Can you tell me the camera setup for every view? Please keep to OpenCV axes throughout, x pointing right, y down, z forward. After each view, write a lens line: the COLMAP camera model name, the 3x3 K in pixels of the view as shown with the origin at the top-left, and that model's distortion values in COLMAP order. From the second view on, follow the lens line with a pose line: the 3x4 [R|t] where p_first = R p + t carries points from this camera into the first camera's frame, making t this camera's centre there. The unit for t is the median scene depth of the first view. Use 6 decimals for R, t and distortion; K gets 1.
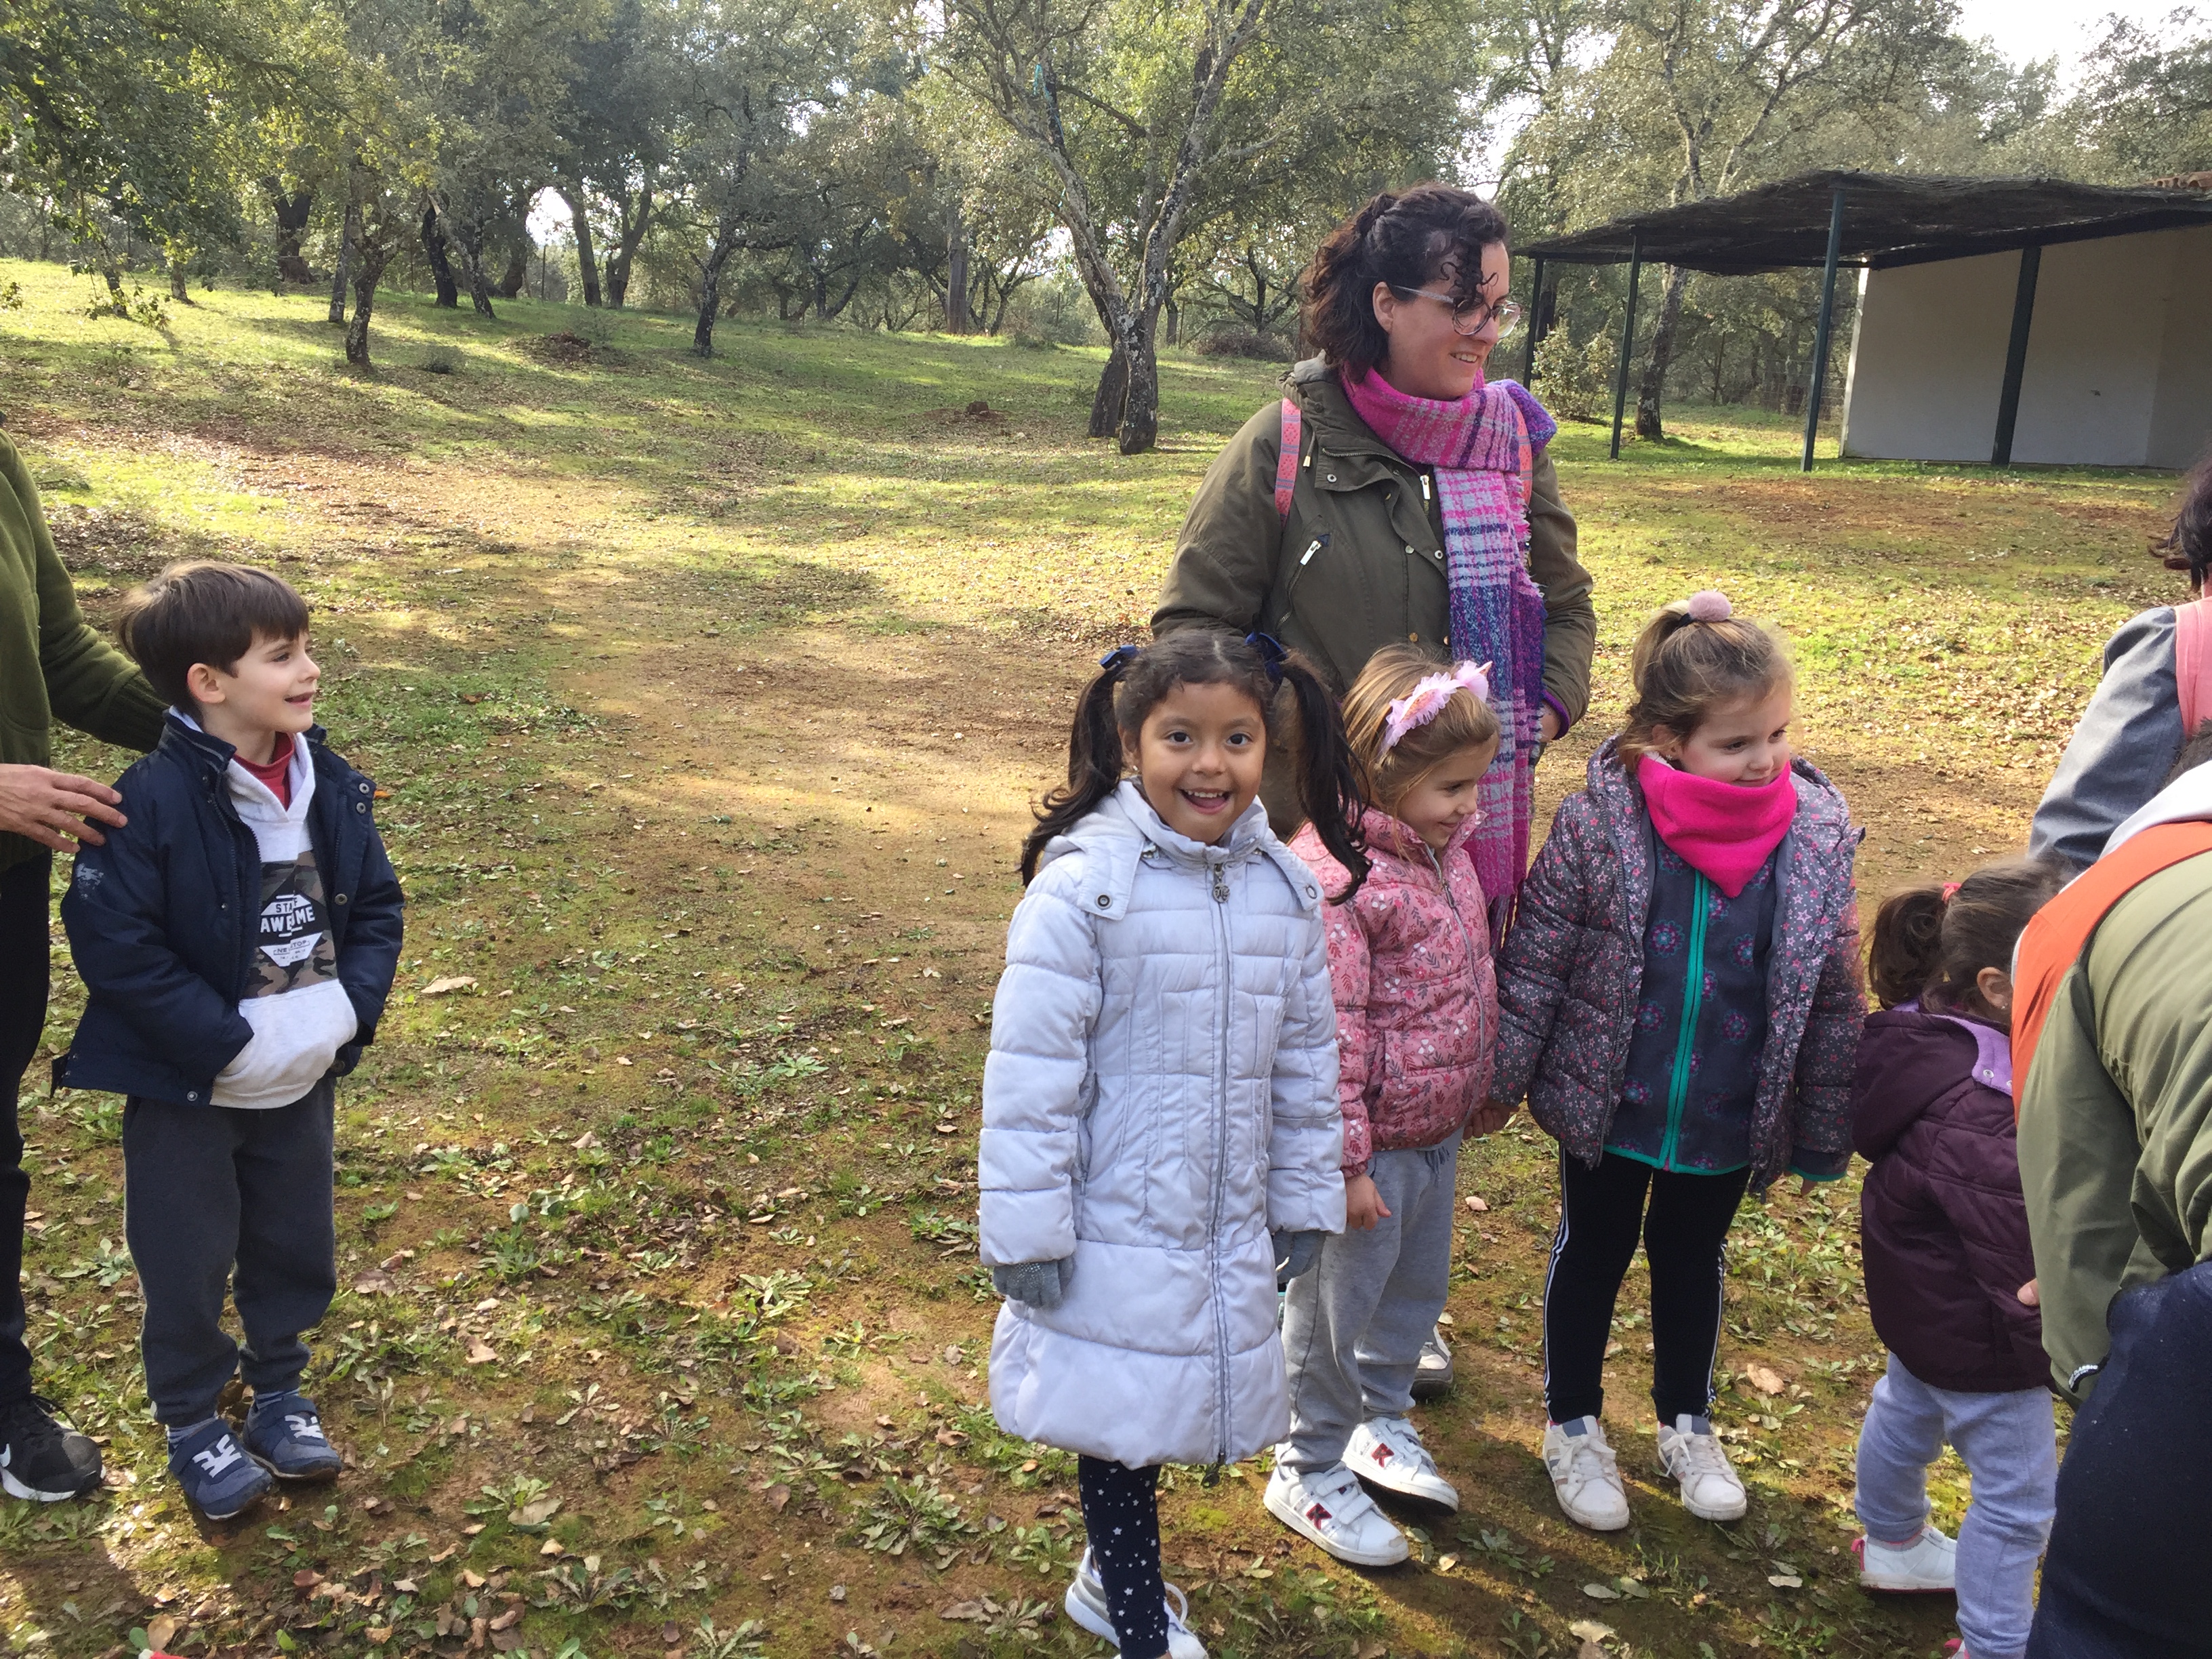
lens RADIAL K [[1967.8, 0, 1106.0], [0, 1967.8, 829.5], [0, 0, 1]] dist [0.068739, -0.089383]
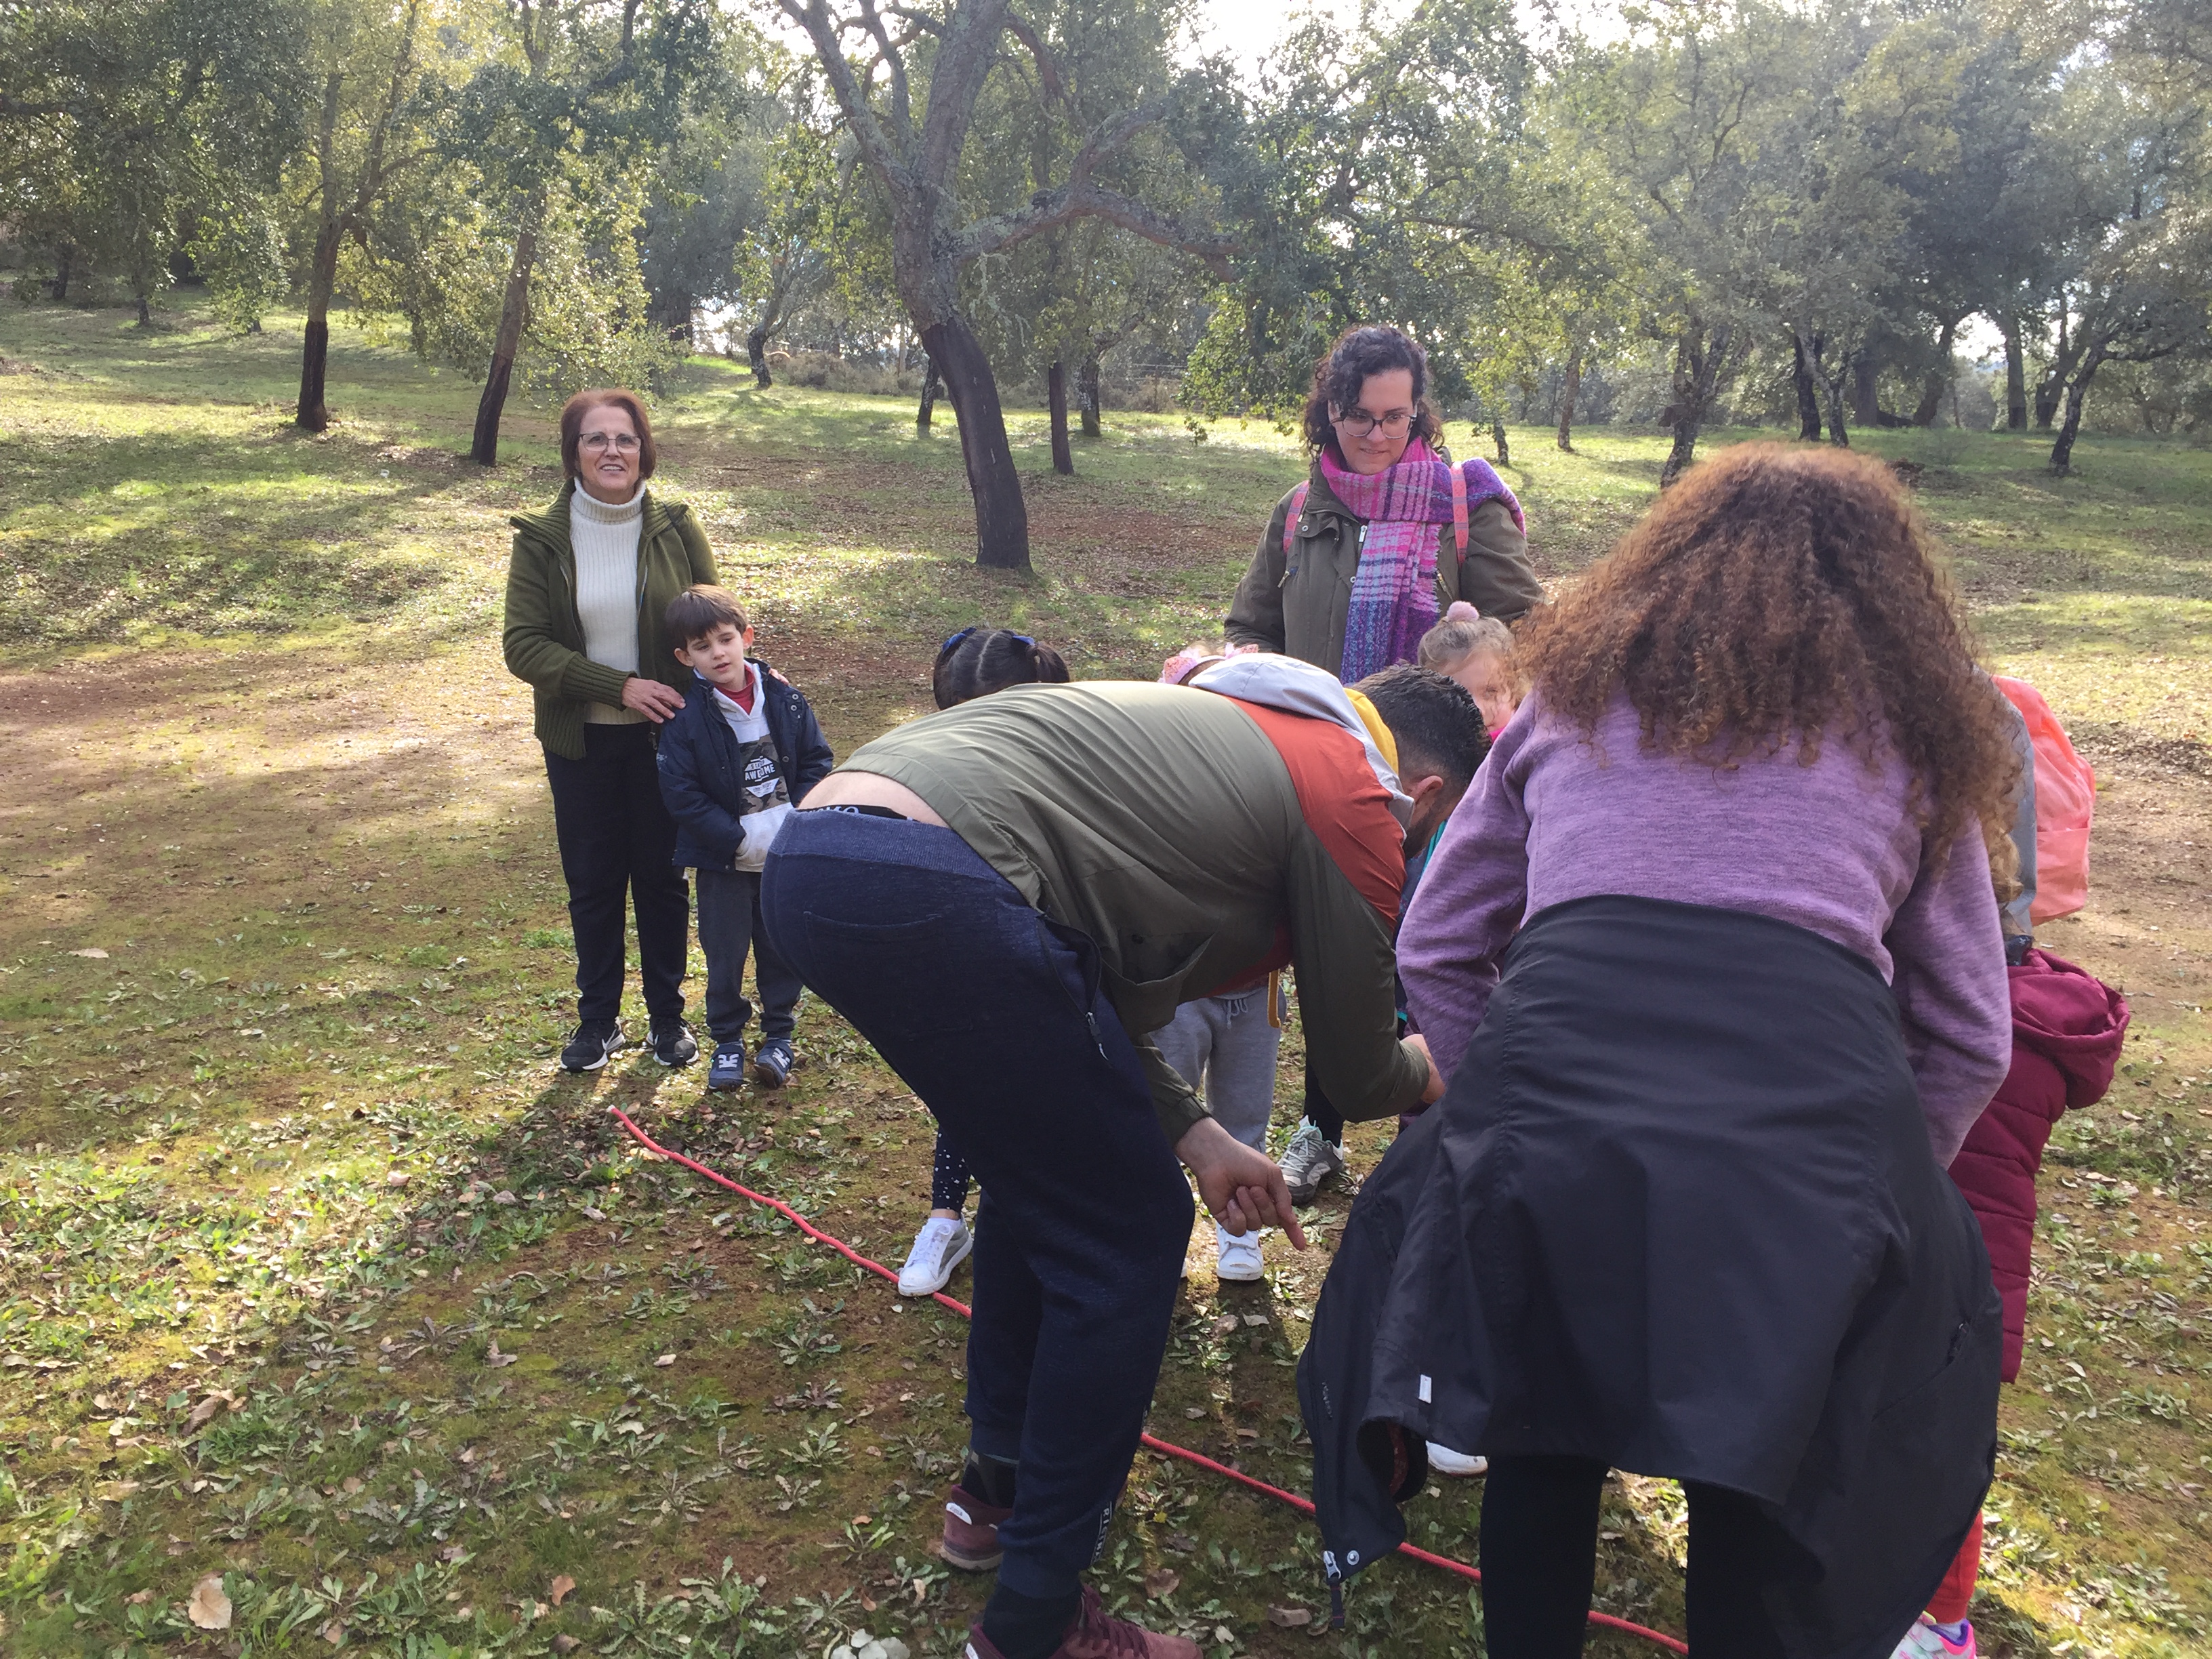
lens RADIAL K [[1967.8, 0, 1106.0], [0, 1967.8, 829.5], [0, 0, 1]] dist [0.068739, -0.089383]
pose [[0.768032, 0.077142, -0.635748, 0.943609], [-0.118682, 0.992668, -0.022926, 0.094077], [0.629318, 0.093060, 0.771556, -0.199569]]
